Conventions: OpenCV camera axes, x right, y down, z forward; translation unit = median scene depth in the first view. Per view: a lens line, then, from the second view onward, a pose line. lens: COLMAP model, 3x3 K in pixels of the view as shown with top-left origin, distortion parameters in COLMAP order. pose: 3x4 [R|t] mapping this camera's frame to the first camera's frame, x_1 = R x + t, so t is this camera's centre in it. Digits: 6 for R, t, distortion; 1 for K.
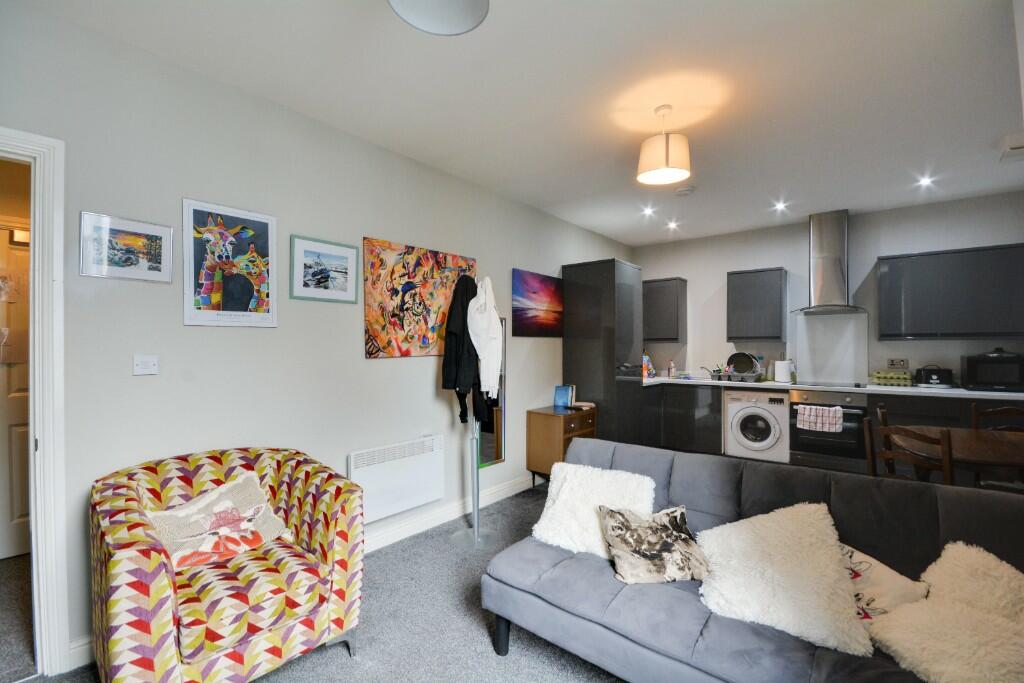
lens RADIAL K [[454.3, 0, 513.7], [0, 454.3, 343.8], [0, 0, 1]] dist [-0.002057, -0.000420]
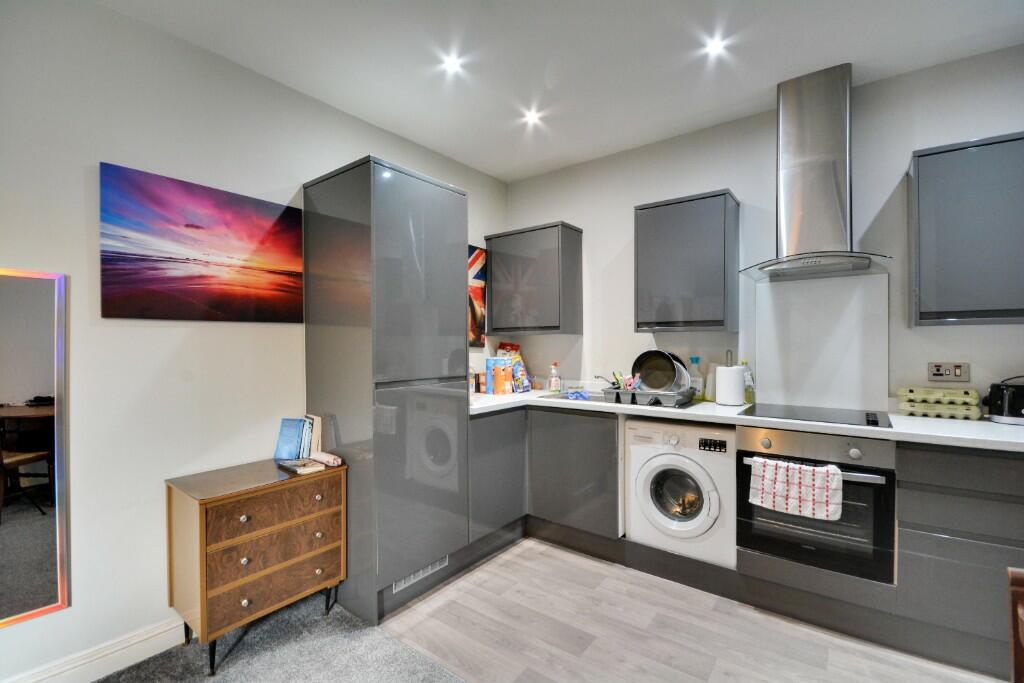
lens RADIAL K [[467.0, 0, 512.0], [0, 467.0, 341.5], [0, 0, 1]] dist [-0.002177, -0.000110]
pose [[0.999603, -0.004180, 0.027867, 0.338611], [0.003961, 0.999961, 0.007882, 0.003491], [-0.027899, -0.007768, 0.999581, 0.481930]]
